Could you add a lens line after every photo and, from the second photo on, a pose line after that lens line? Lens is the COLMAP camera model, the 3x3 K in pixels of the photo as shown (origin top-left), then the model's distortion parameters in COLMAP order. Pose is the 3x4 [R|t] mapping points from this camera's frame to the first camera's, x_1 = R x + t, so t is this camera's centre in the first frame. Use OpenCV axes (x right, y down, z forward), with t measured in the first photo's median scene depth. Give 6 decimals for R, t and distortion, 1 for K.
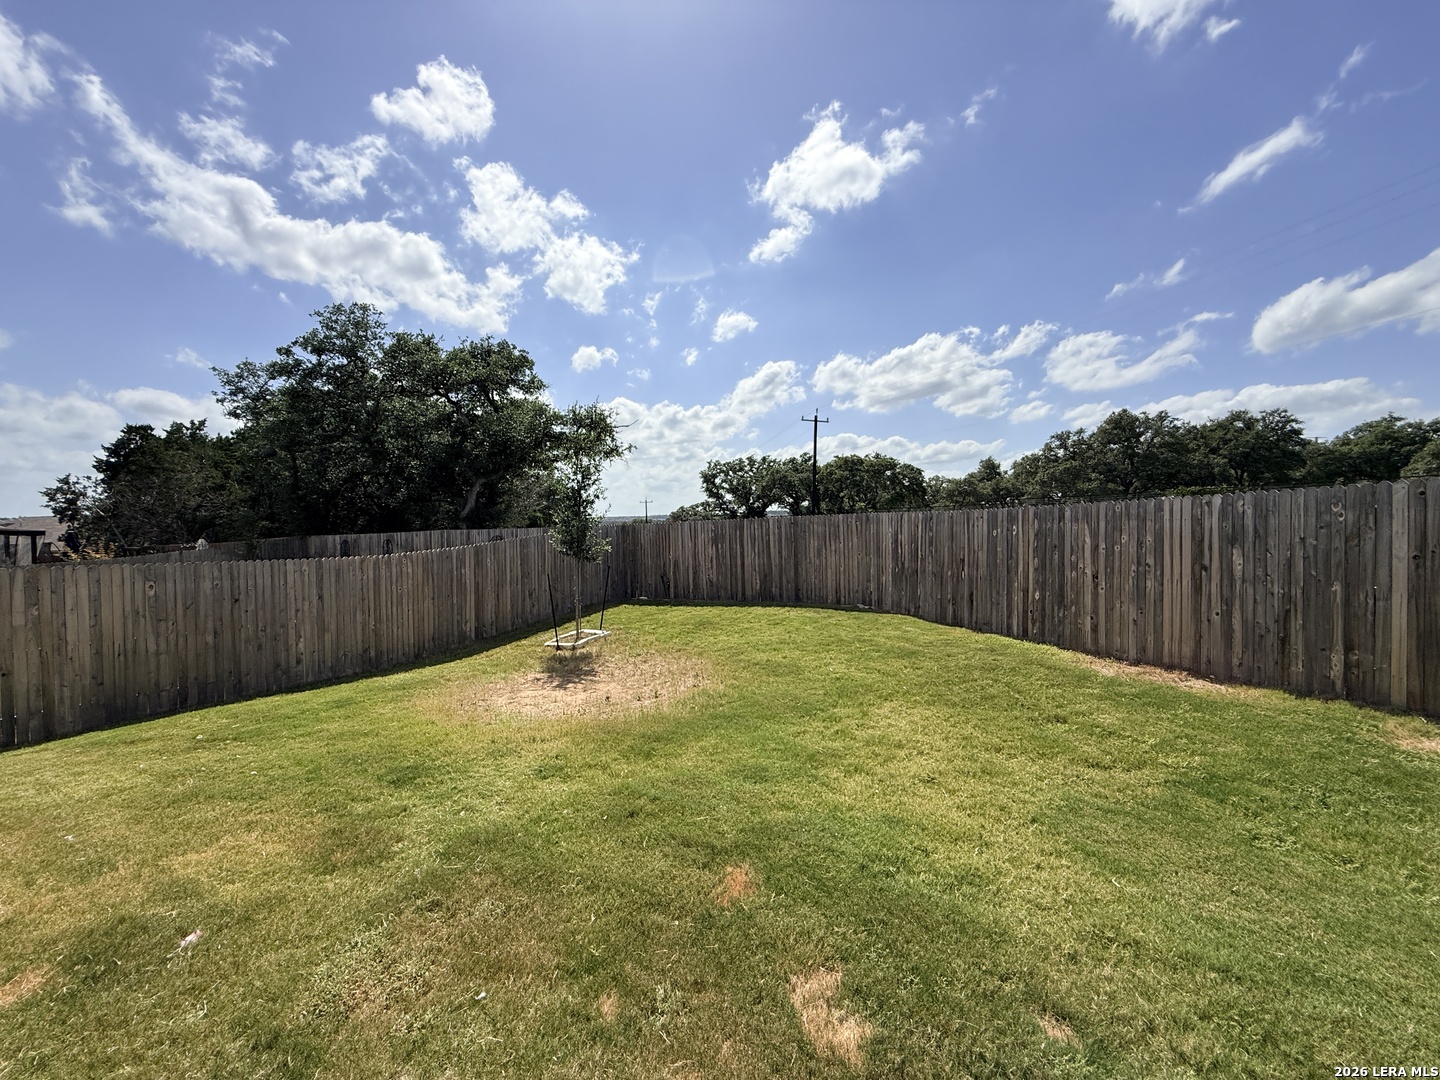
lens RADIAL K [[574.9, 0, 713.0], [0, 574.9, 537.2], [0, 0, 1]] dist [-0.001416, 0.000603]
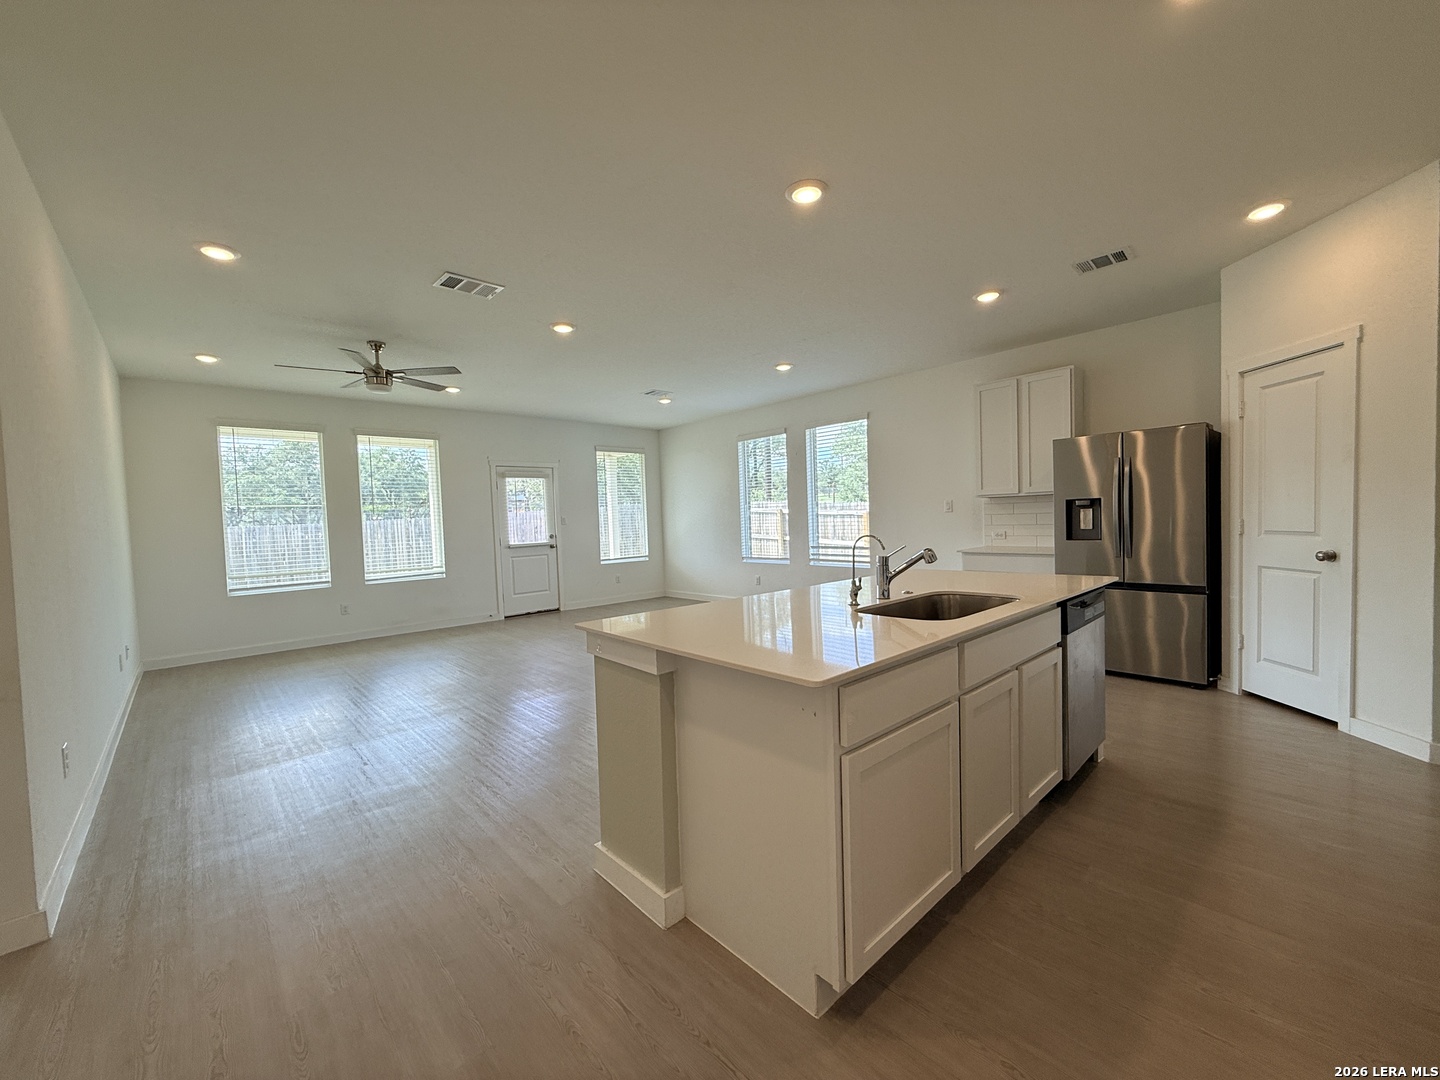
lens RADIAL K [[574.9, 0, 717.3], [0, 574.9, 541.8], [0, 0, 1]] dist [-0.001416, 0.000603]
pose [[0.298695, -0.041155, 0.953461, -0.136542], [0.051246, 0.998320, 0.027037, 0.003819], [-0.952972, 0.040786, 0.300302, -0.124295]]
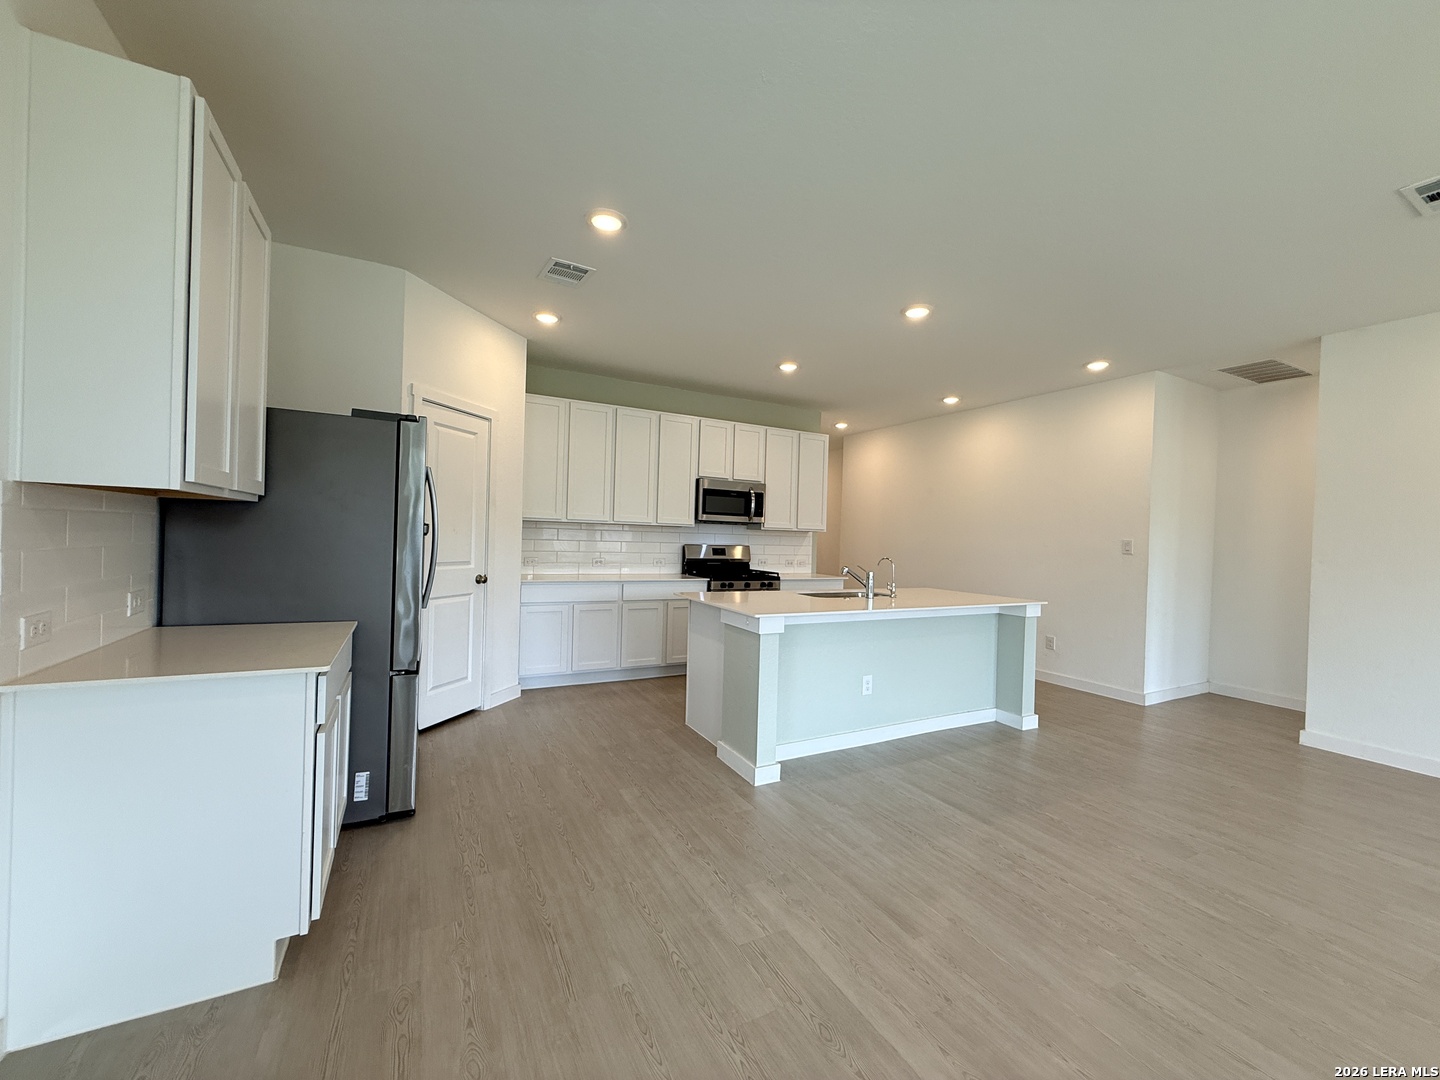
lens RADIAL K [[574.9, 0, 717.9], [0, 574.9, 537.7], [0, 0, 1]] dist [-0.001416, 0.000603]
pose [[-0.531419, -0.007593, -0.847075, -0.012408], [-0.044513, 0.998829, 0.018973, 0.001798], [0.845939, 0.047789, -0.531135, -0.099743]]
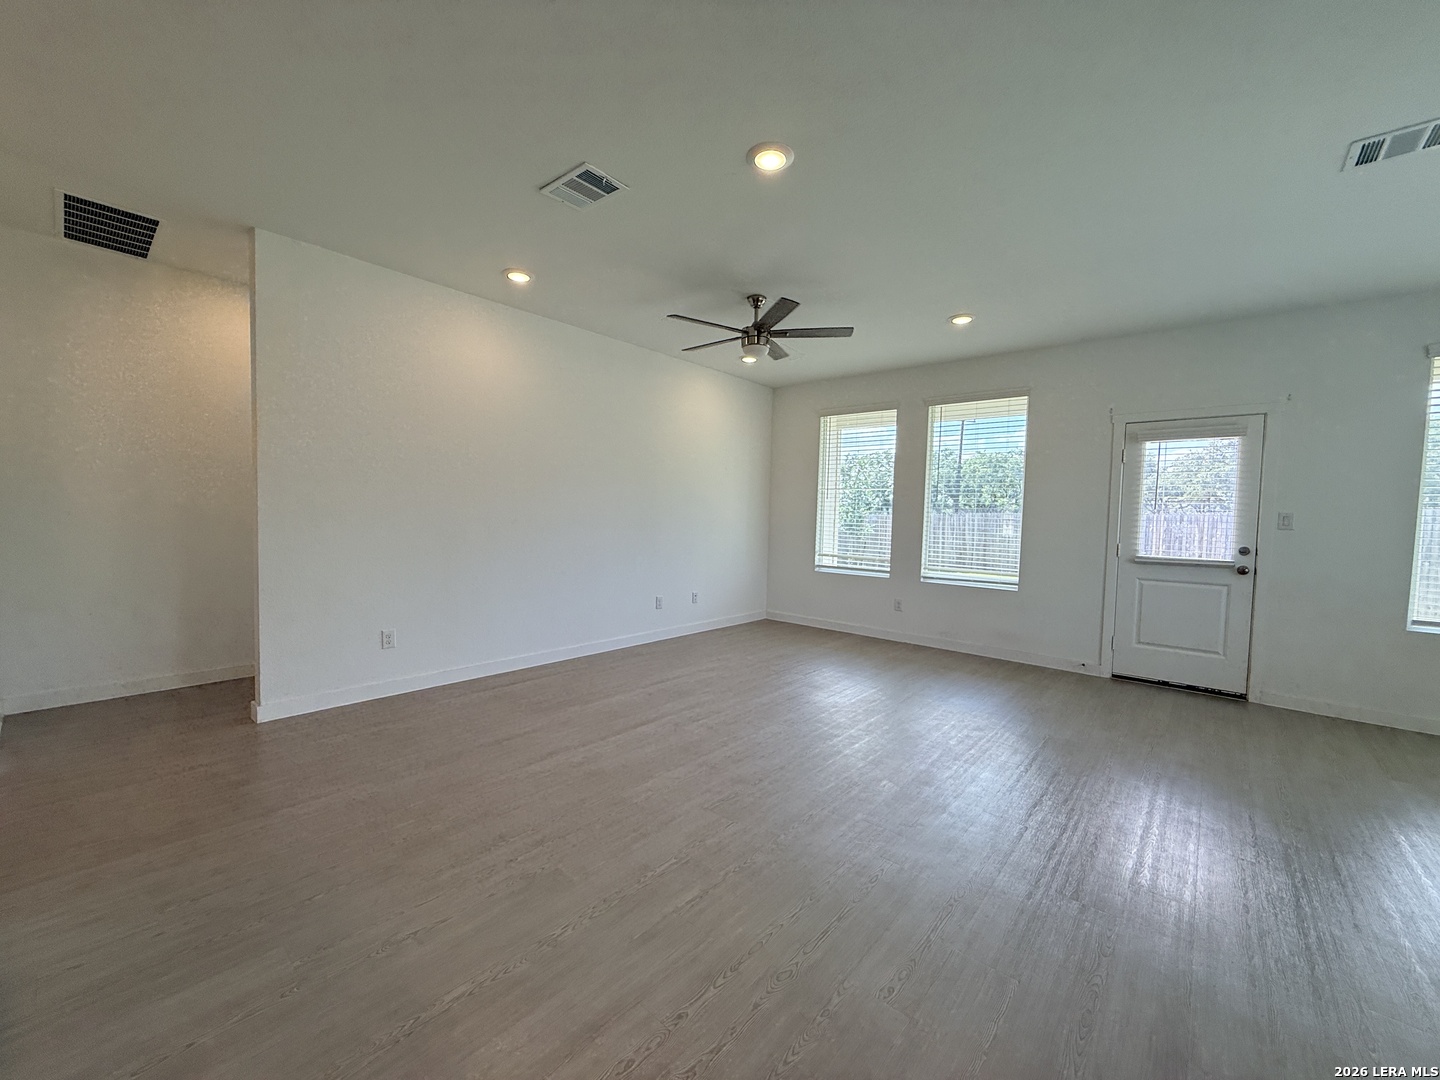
lens RADIAL K [[574.9, 0, 715.3], [0, 574.9, 540.3], [0, 0, 1]] dist [-0.001416, 0.000603]
pose [[0.981022, 0.041373, -0.189432, -0.056362], [-0.036424, 0.998900, 0.029532, 0.003121], [0.190445, -0.022071, 0.981450, -0.125715]]
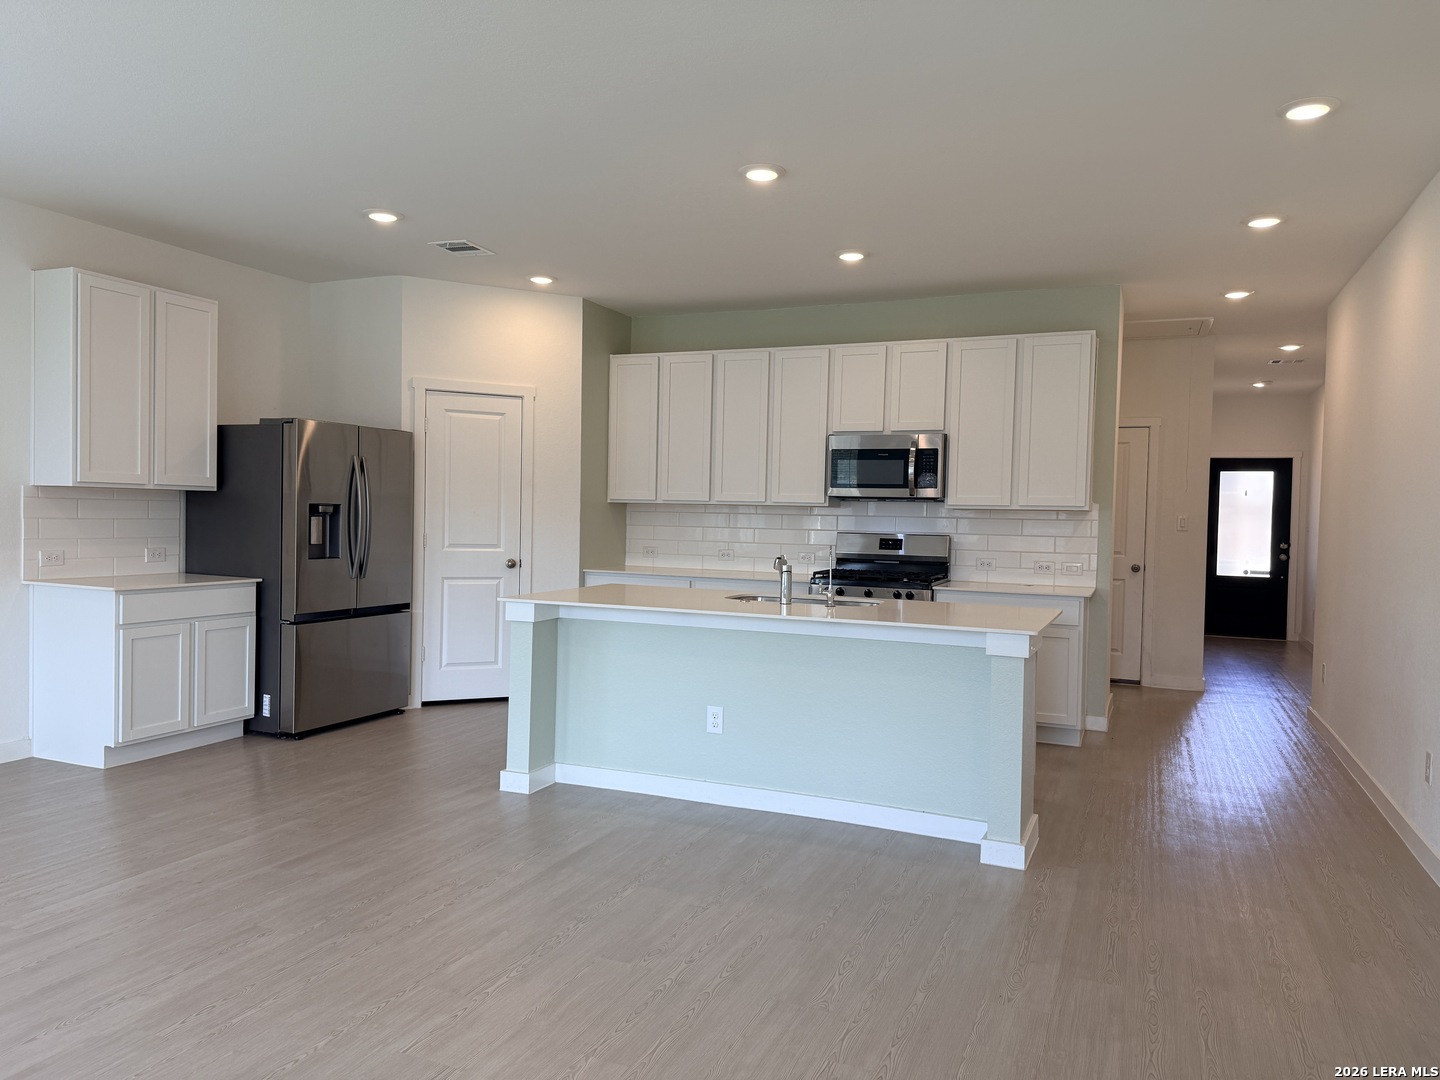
lens RADIAL K [[1010.5, 0, 721.0], [0, 1010.5, 539.8], [0, 0, 1]] dist [0.063995, -0.082342]
pose [[-0.991817, -0.012423, -0.127065, -0.070770], [-0.018464, 0.998749, 0.046475, 0.000546], [0.126328, 0.048441, -0.990805, -0.034678]]
